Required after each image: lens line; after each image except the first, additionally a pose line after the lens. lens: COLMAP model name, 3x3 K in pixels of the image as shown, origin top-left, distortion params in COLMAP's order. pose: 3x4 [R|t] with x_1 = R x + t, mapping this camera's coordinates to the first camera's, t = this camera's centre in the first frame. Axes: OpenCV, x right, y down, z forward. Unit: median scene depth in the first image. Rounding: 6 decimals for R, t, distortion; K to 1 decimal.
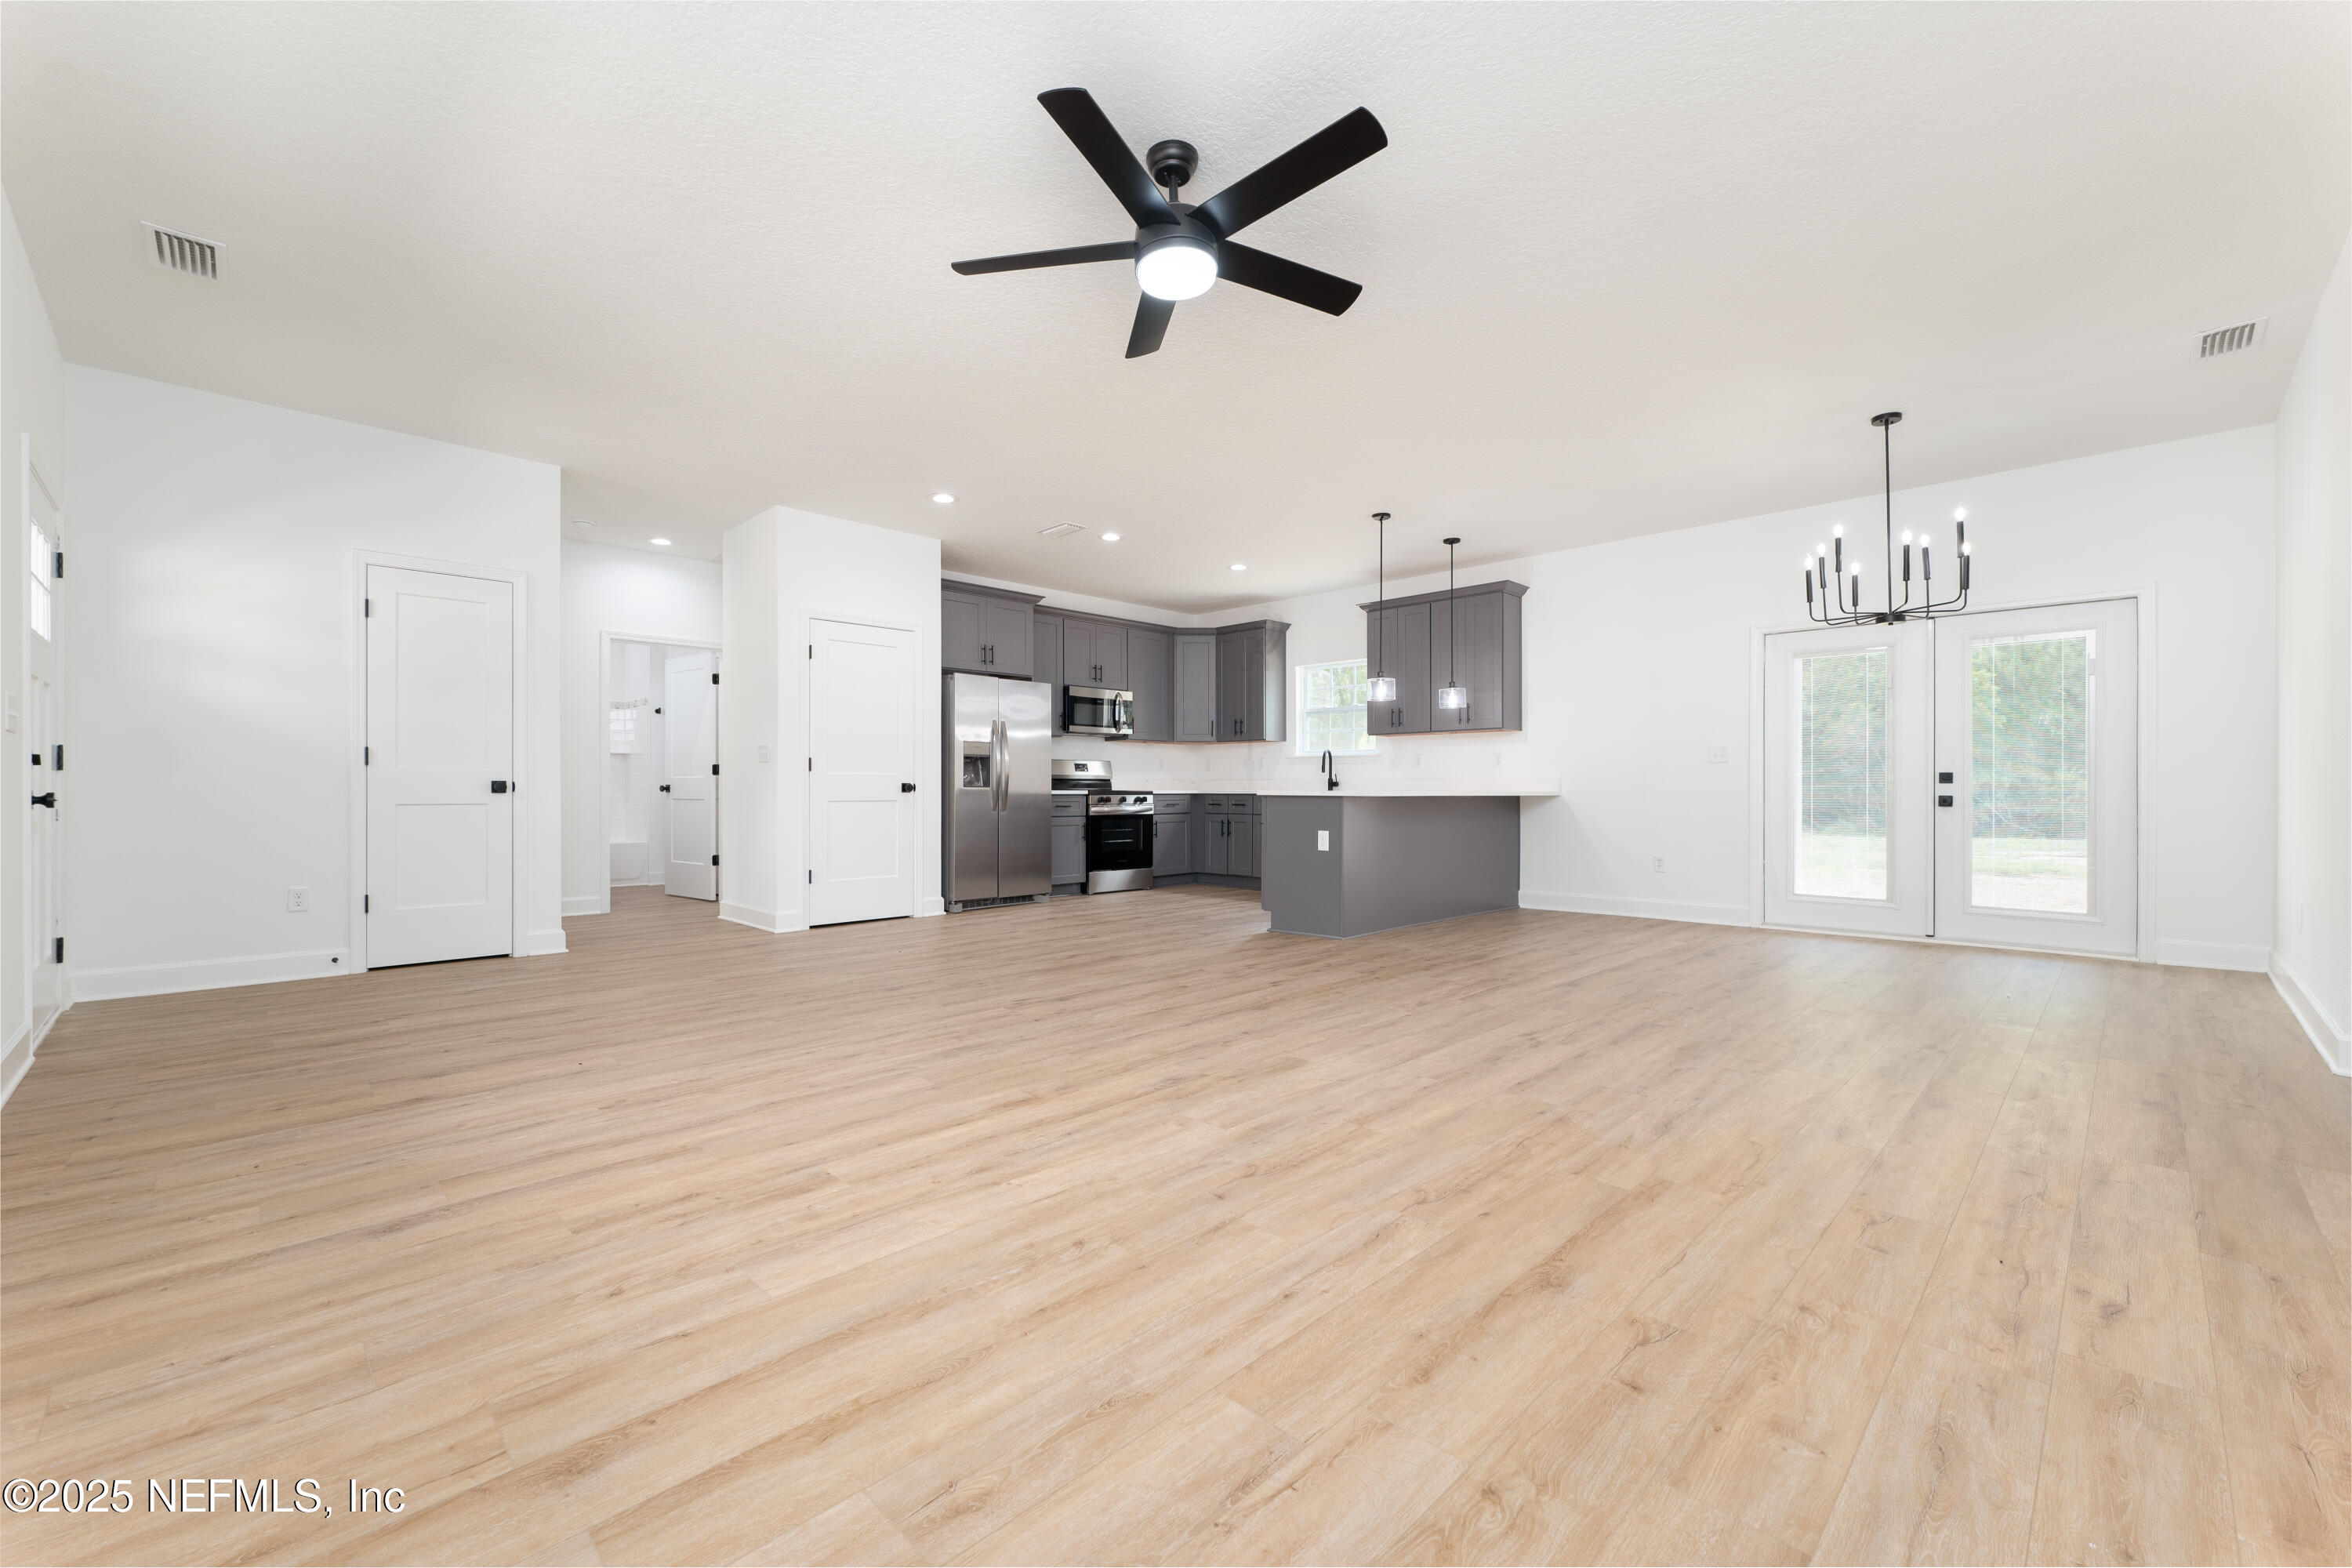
lens RADIAL K [[966.4, 0, 1161.1], [0, 966.4, 790.2], [0, 0, 1]] dist [0.006359, 0.000456]
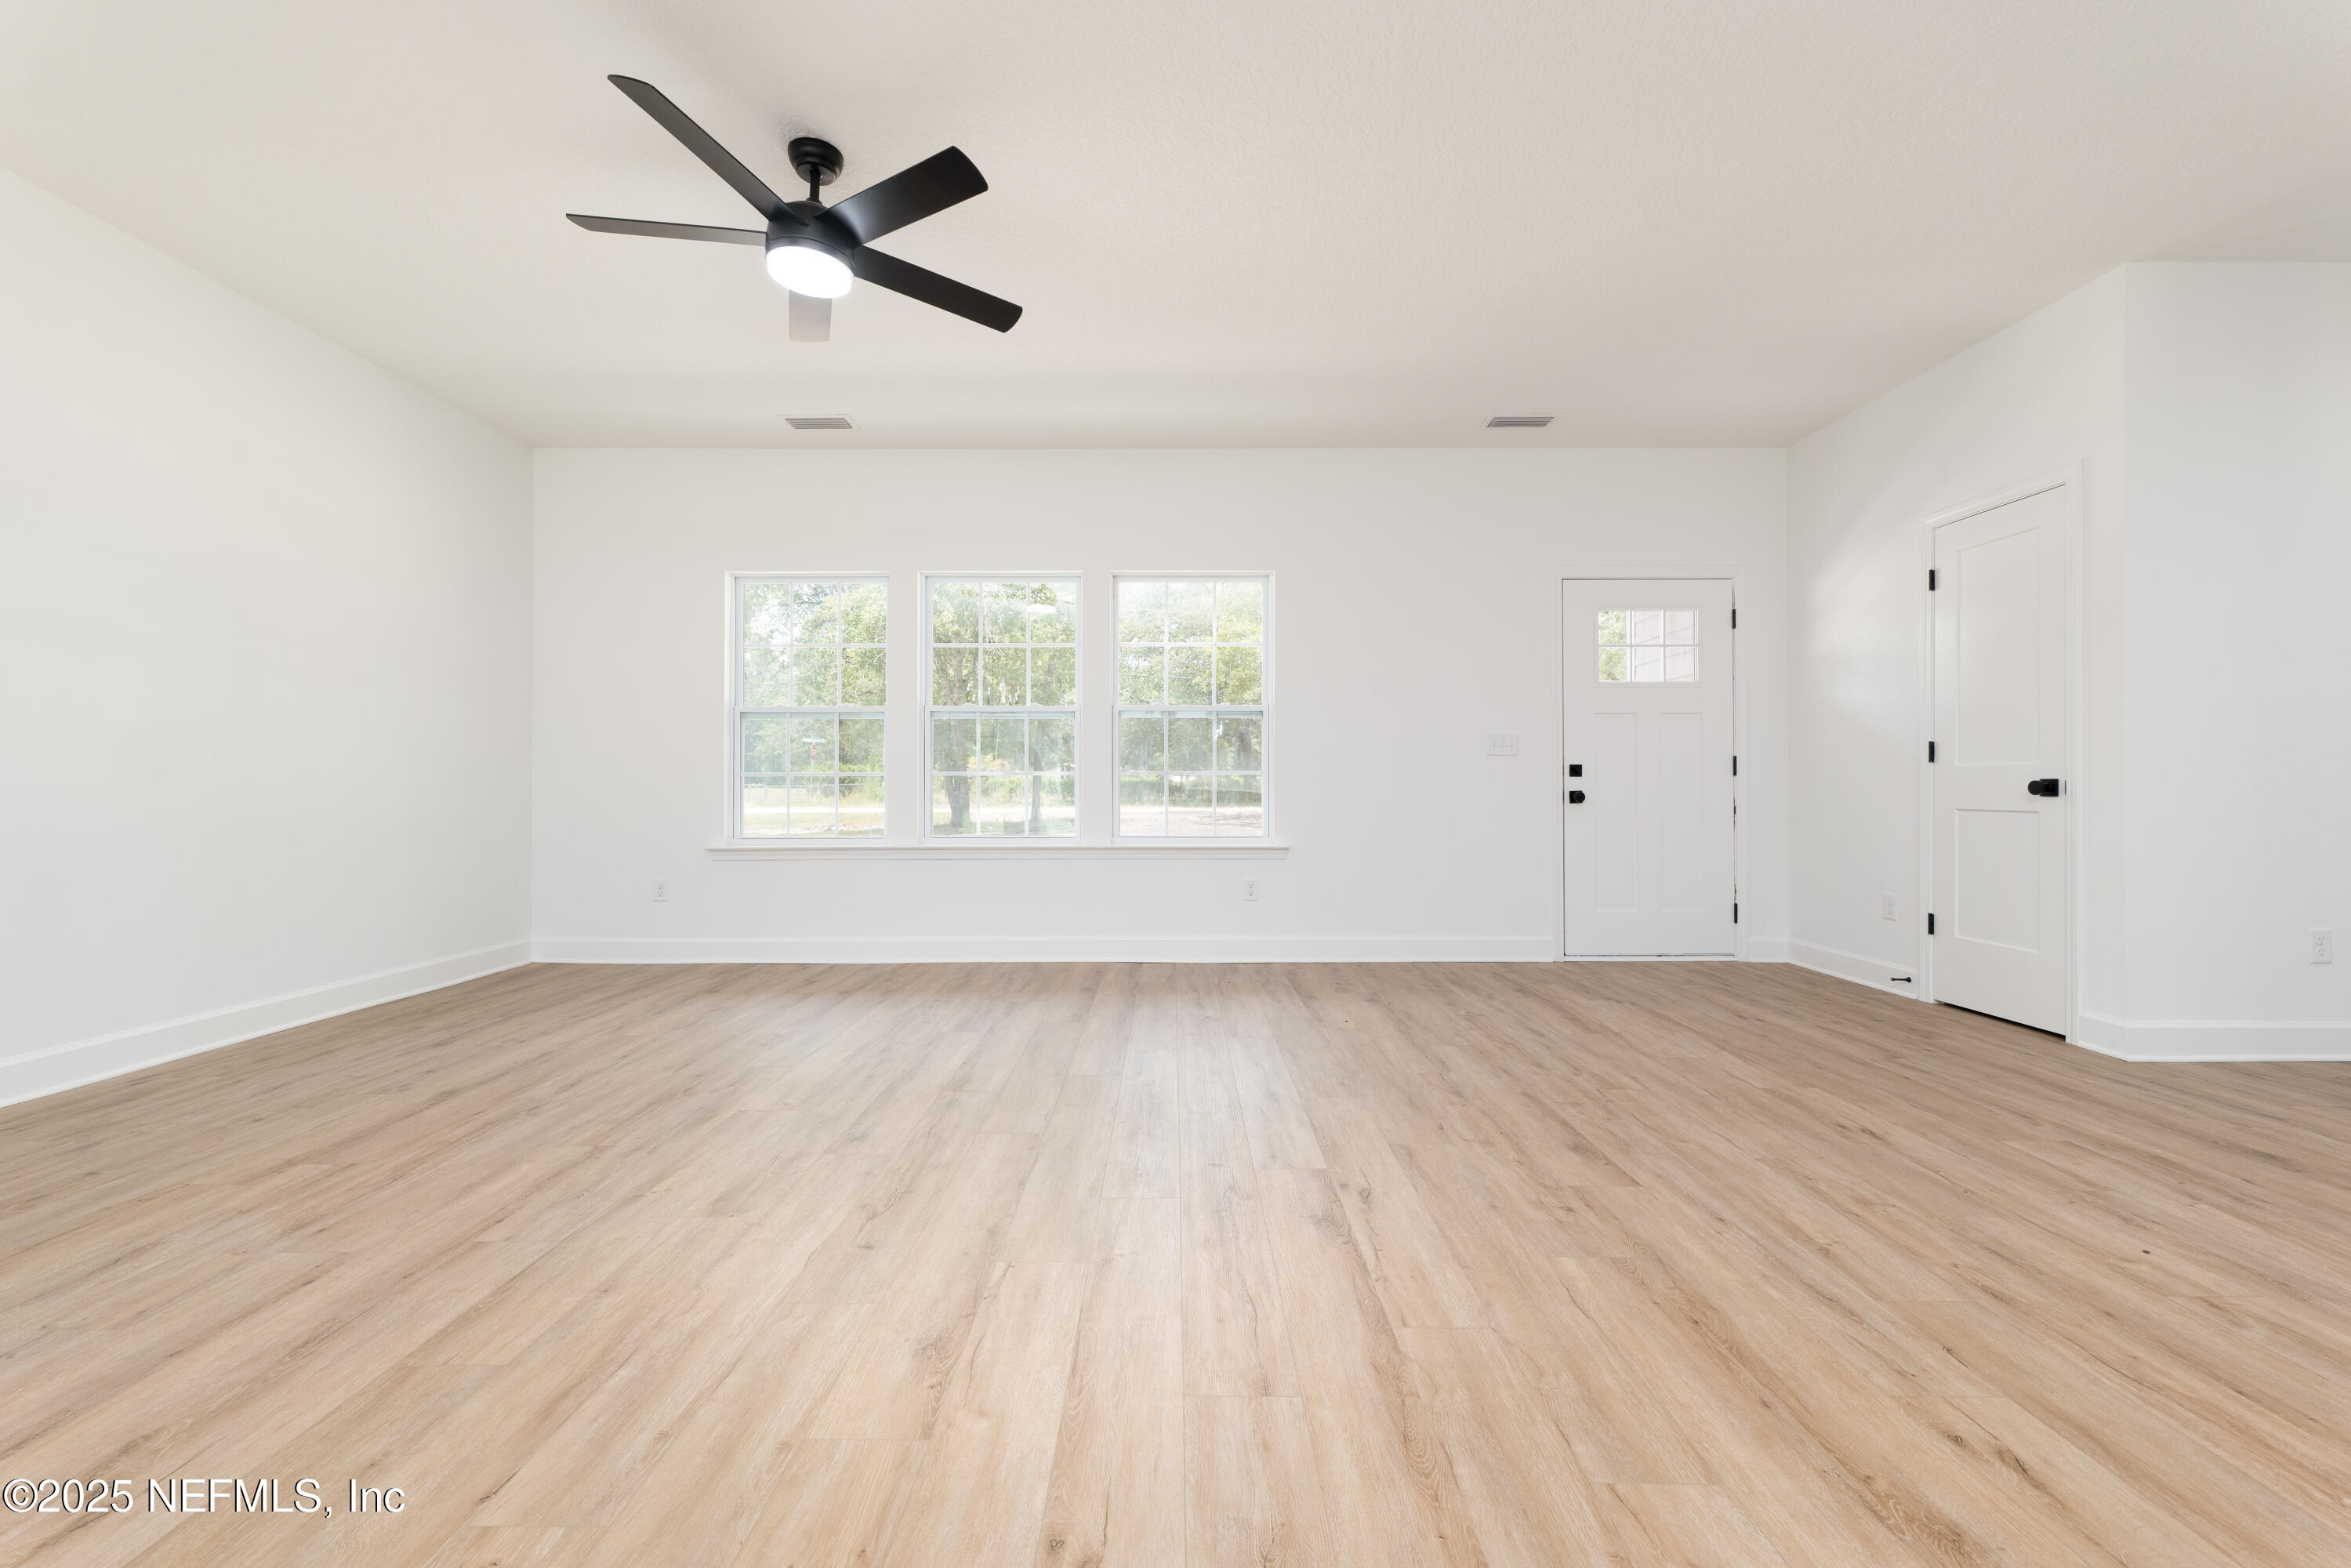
lens RADIAL K [[966.0, 0, 1173.2], [0, 966.0, 784.6], [0, 0, 1]] dist [0.006359, 0.000456]
pose [[-0.702606, -0.001531, -0.711577, 0.477461], [-0.001679, 0.999998, -0.000494, -0.008190], [0.711577, 0.000848, -0.702608, 2.034606]]
